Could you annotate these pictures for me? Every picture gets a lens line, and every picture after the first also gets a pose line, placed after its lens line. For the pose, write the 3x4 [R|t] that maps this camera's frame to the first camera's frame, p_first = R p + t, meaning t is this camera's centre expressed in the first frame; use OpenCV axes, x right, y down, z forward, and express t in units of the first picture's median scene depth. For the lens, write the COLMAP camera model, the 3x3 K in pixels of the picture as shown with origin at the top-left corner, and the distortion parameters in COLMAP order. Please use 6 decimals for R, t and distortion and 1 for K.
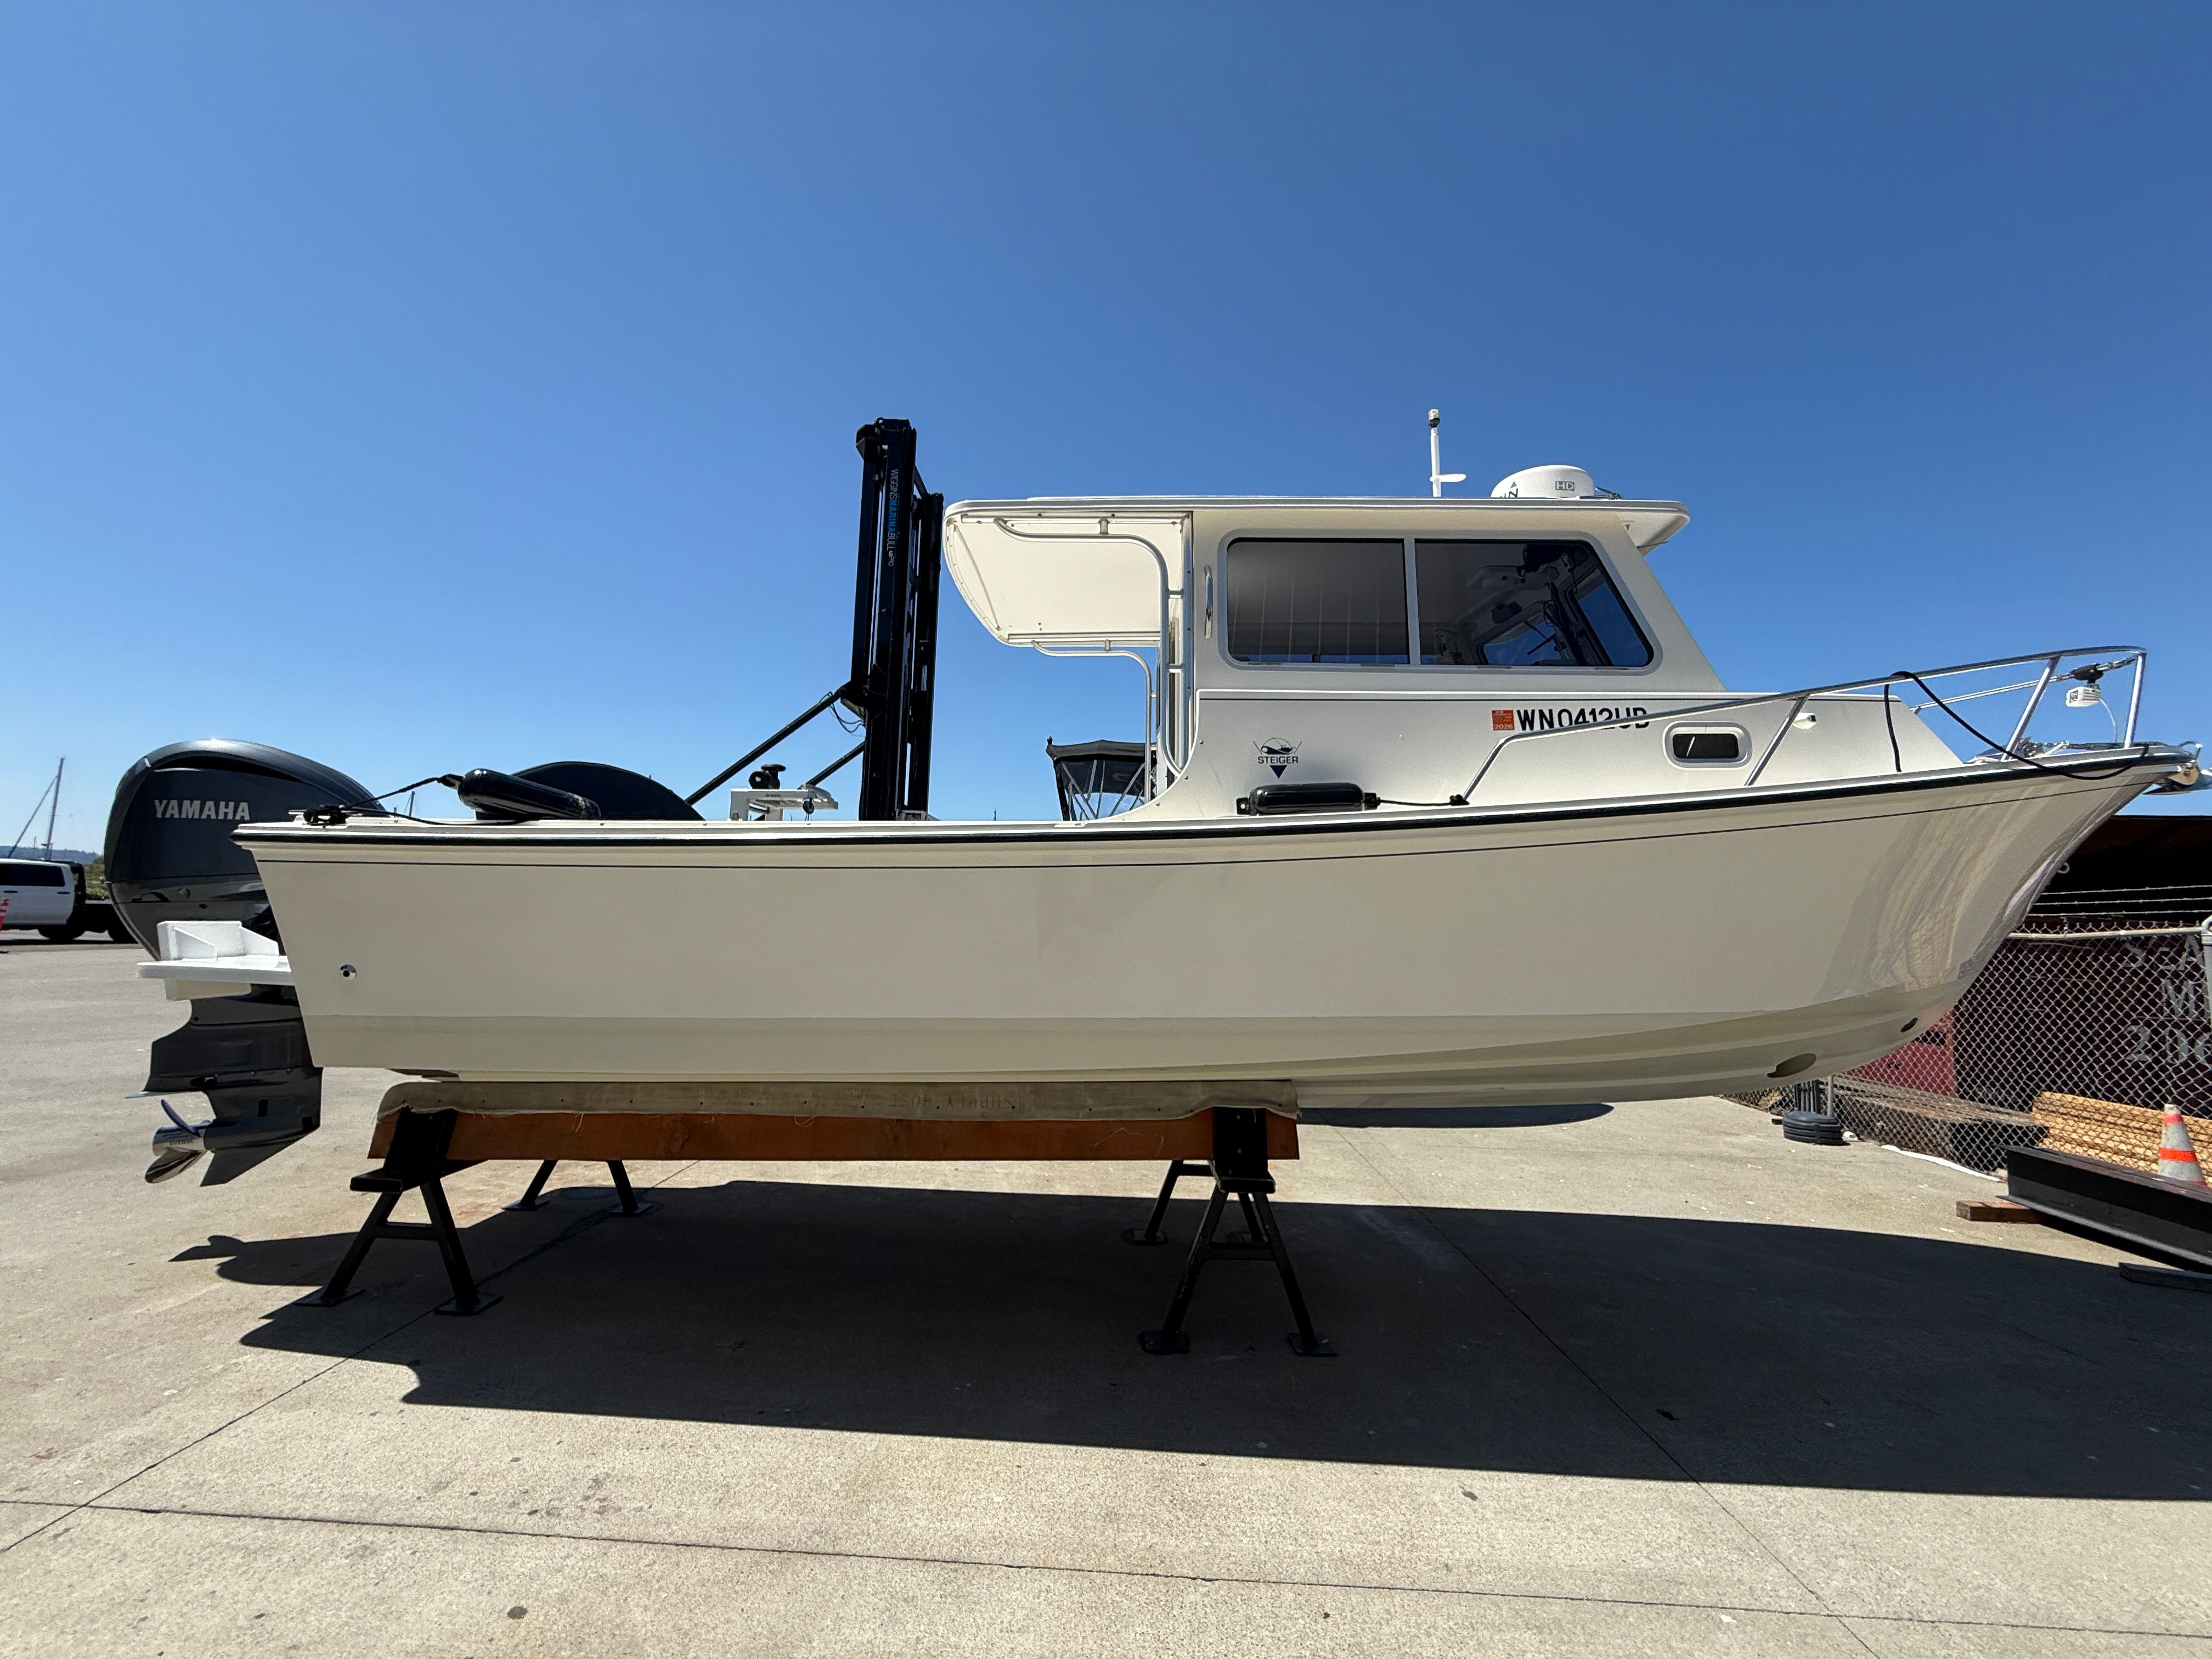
lens RADIAL K [[888.7, 0, 1095.7], [0, 888.7, 835.3], [0, 0, 1]] dist [0.001857, 0.001023]
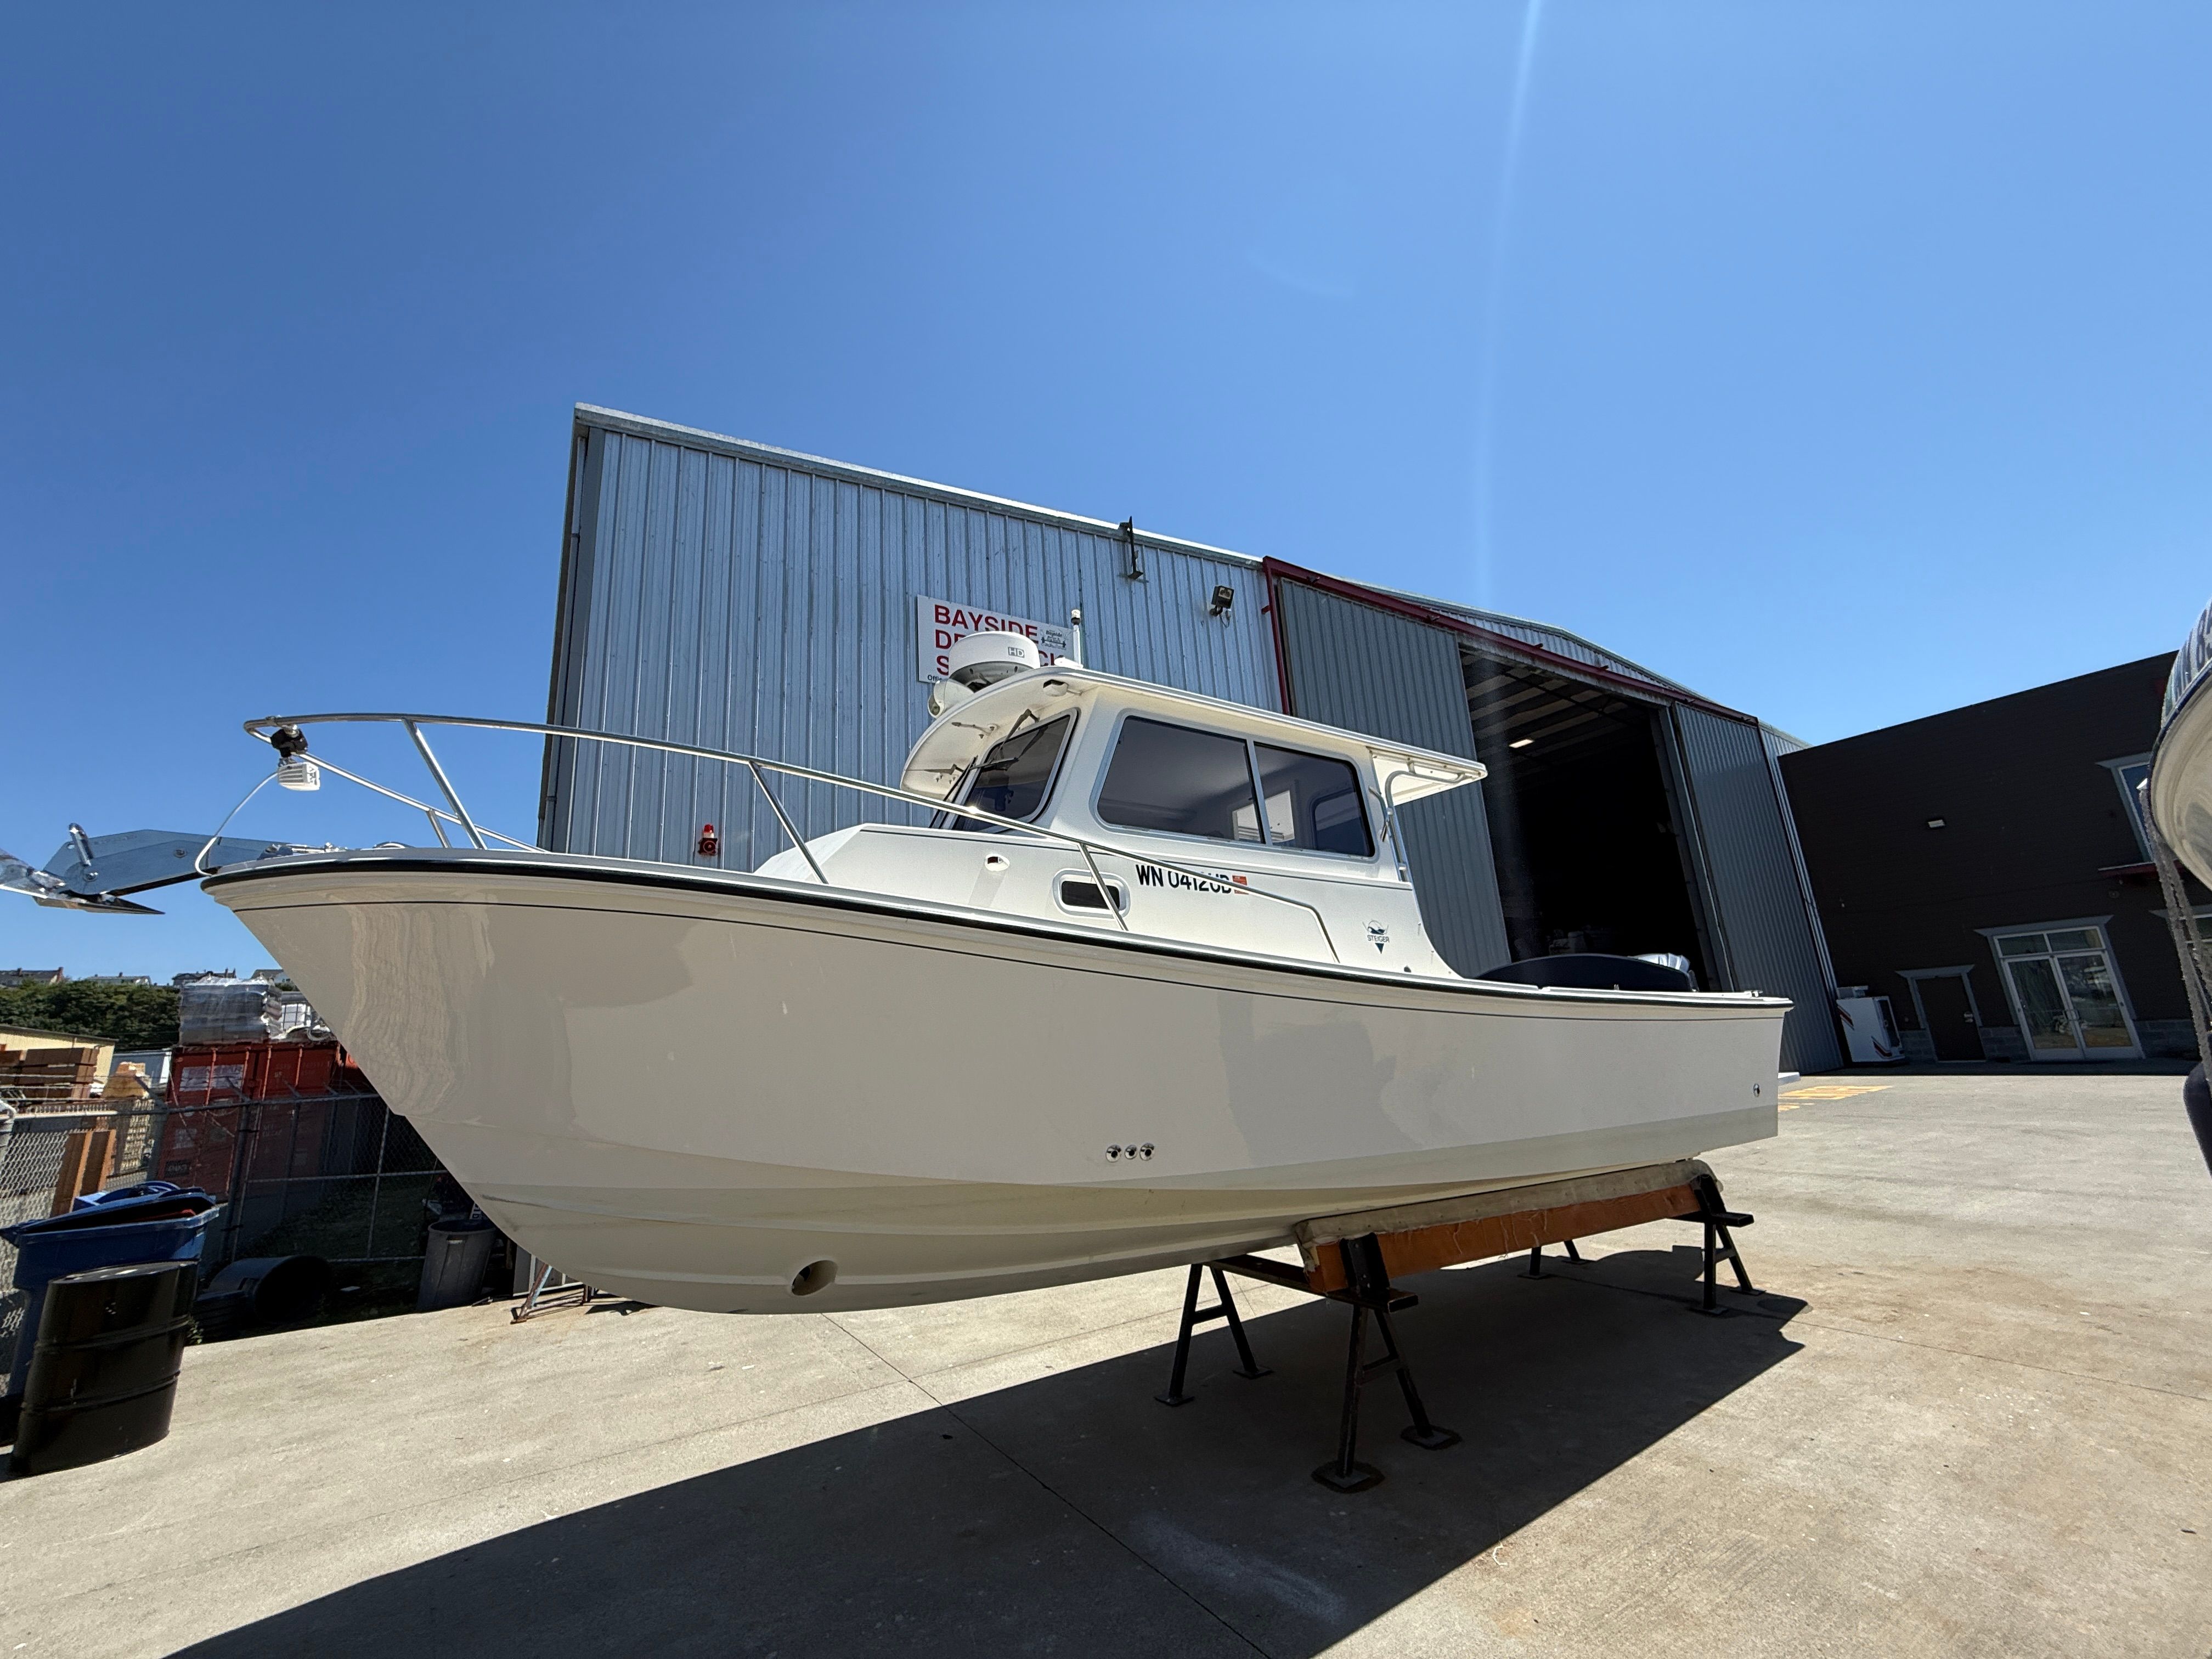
lens RADIAL K [[866.3, 0, 1087.6], [0, 866.3, 832.2], [0, 0, 1]] dist [-0.002913, 0.000103]
pose [[-0.832727, -0.115652, -0.541470, 1.770551], [0.083665, 0.940430, -0.329533, 0.284193], [0.547326, -0.319713, -0.773445, 3.371812]]
